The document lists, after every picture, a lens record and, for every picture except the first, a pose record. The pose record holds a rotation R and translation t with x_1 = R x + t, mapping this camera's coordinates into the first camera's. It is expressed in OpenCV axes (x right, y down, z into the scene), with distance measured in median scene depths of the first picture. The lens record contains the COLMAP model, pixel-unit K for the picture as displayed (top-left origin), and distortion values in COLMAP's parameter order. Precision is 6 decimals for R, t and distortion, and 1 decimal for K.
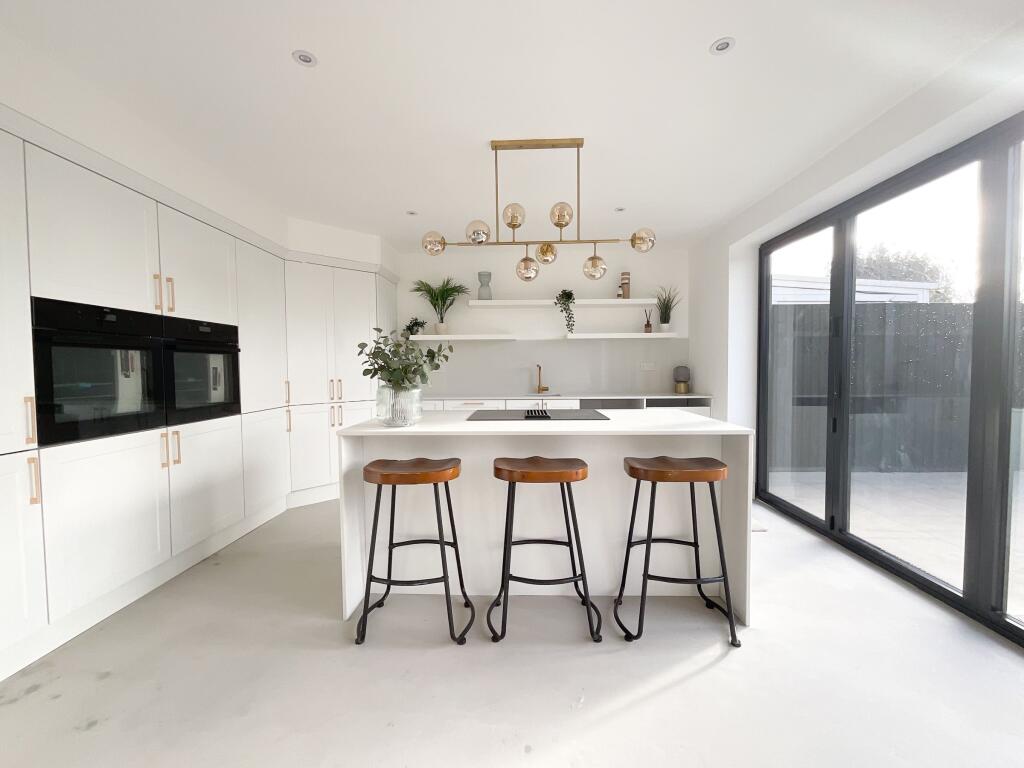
lens RADIAL K [[420.9, 0, 512.2], [0, 420.9, 382.2], [0, 0, 1]] dist [-0.010839, 0.000696]
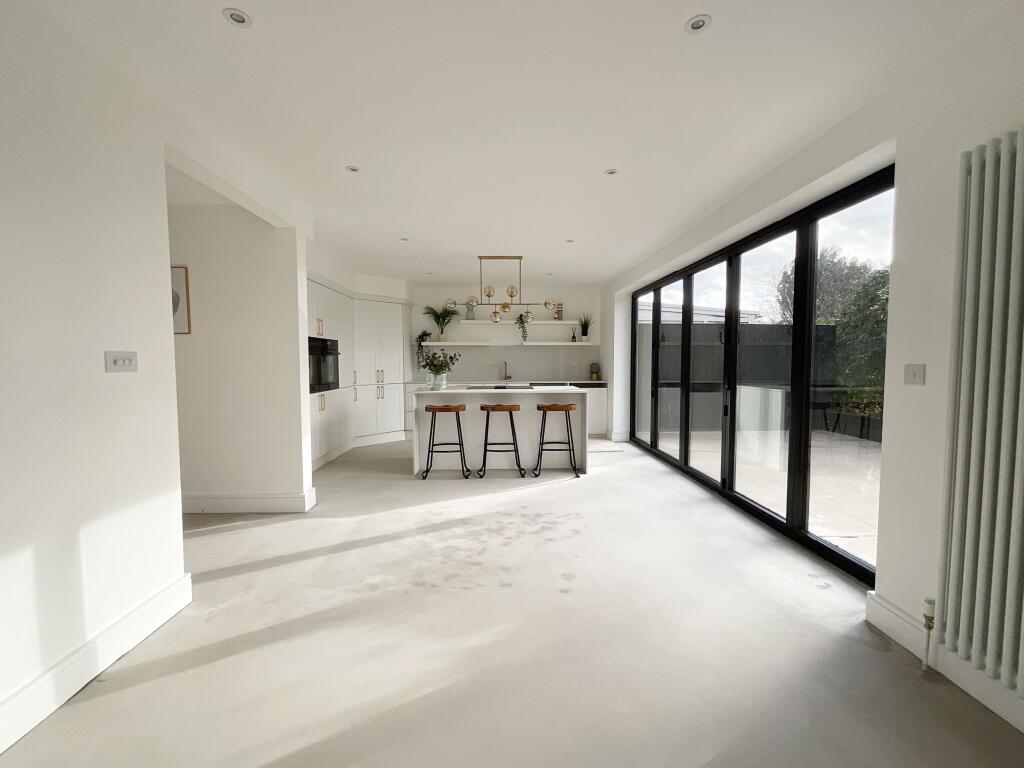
lens RADIAL K [[420.9, 0, 513.0], [0, 420.9, 382.6], [0, 0, 1]] dist [-0.010839, 0.000696]
pose [[0.998102, 0.003476, 0.061486, -0.002885], [-0.004374, 0.999886, 0.014469, 0.014802], [-0.061428, -0.014711, 0.998003, -0.625079]]
